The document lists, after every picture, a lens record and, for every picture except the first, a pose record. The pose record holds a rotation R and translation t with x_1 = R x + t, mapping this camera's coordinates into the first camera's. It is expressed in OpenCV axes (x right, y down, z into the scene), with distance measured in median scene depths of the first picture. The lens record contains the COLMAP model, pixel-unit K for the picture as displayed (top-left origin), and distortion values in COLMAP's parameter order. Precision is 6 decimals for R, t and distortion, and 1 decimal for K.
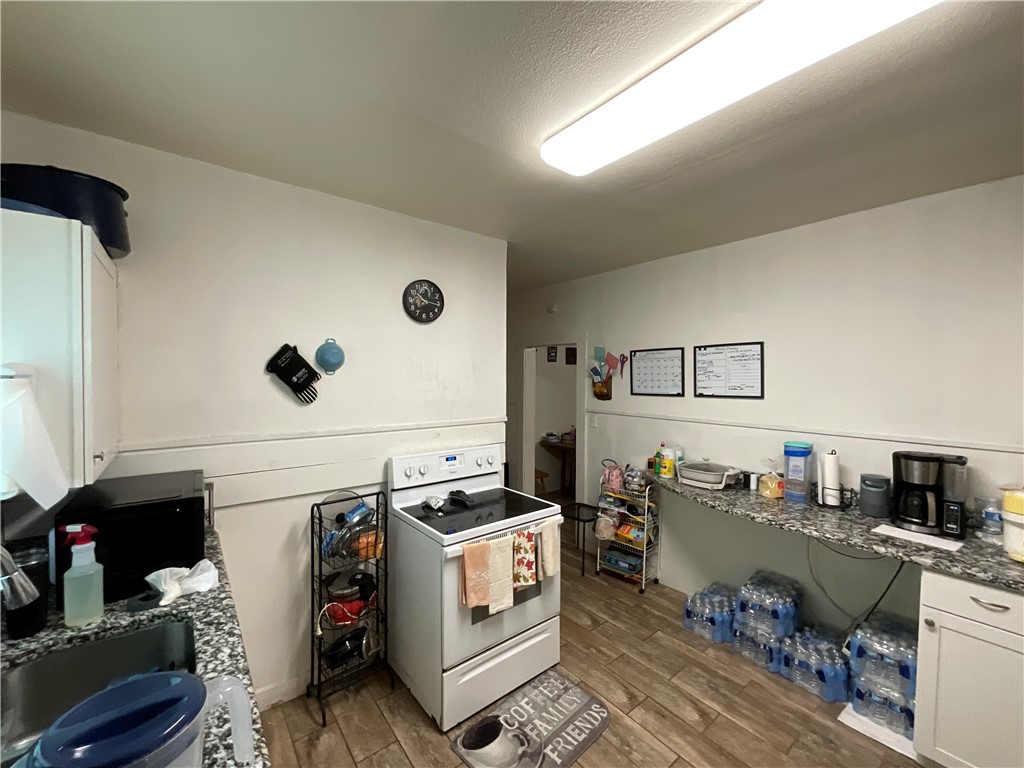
lens RADIAL K [[412.7, 0, 512.1], [0, 412.7, 382.1], [0, 0, 1]] dist [-0.001650, -0.000164]
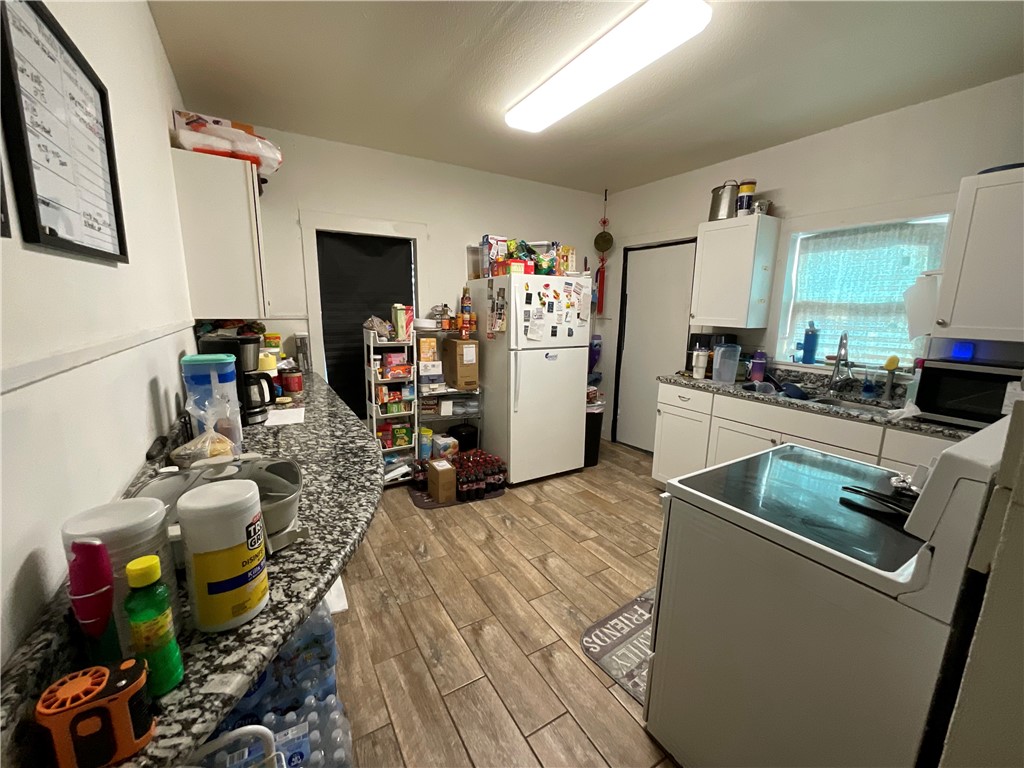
lens RADIAL K [[412.7, 0, 514.7], [0, 412.7, 382.4], [0, 0, 1]] dist [-0.001650, -0.000164]
pose [[-0.991190, -0.048754, 0.123149, 0.299054], [-0.024051, 0.980583, 0.194624, 0.083653], [-0.130246, 0.189948, -0.973117, 1.808633]]
